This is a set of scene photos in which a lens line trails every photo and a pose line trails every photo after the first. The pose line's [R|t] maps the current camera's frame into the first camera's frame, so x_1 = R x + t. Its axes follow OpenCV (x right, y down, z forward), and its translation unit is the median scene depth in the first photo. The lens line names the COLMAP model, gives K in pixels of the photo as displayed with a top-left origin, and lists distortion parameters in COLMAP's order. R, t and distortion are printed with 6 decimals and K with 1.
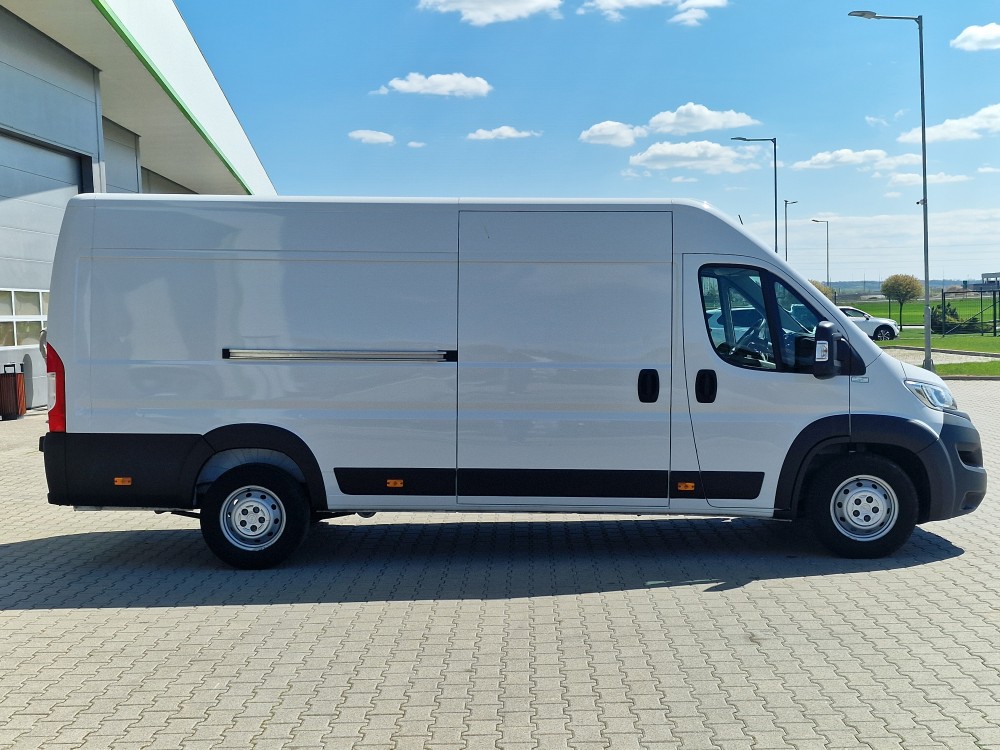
lens RADIAL K [[1319.1, 0, 523.6], [0, 1319.1, 378.4], [0, 0, 1]] dist [0.123811, 0.004006]
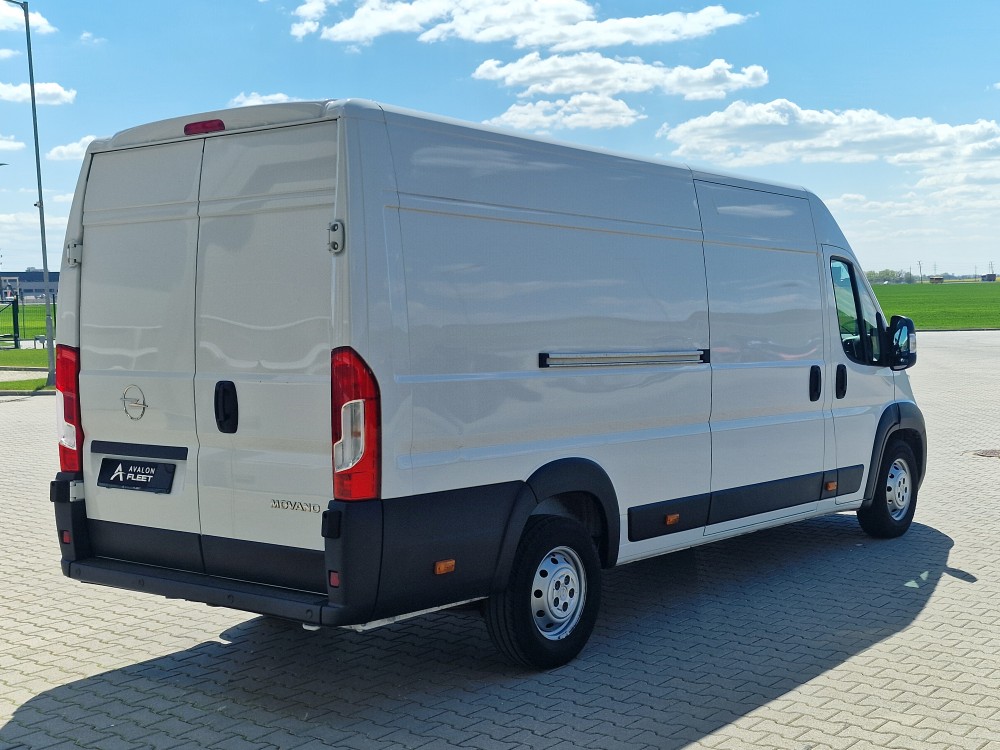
lens RADIAL K [[1319.1, 0, 523.6], [0, 1319.1, 378.4], [0, 0, 1]] dist [0.123811, 0.004006]
pose [[0.614557, -0.036822, 0.788013, -0.770069], [0.049330, 0.998749, 0.008197, -0.015390], [-0.787328, 0.033835, 0.615605, 0.580387]]
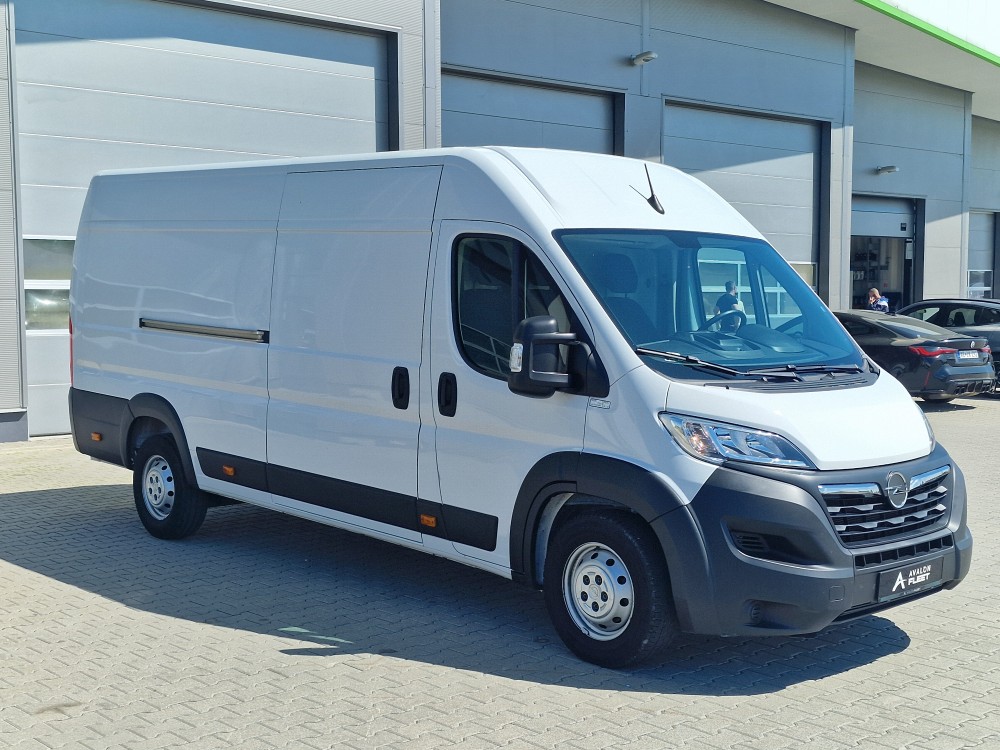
lens RADIAL K [[1319.1, 0, 523.6], [0, 1319.1, 378.4], [0, 0, 1]] dist [0.123811, 0.004006]
pose [[0.686366, 0.075382, -0.723339, 0.716495], [-0.057195, 0.997128, 0.049643, -0.043541], [0.725004, 0.007298, 0.688706, 0.503686]]
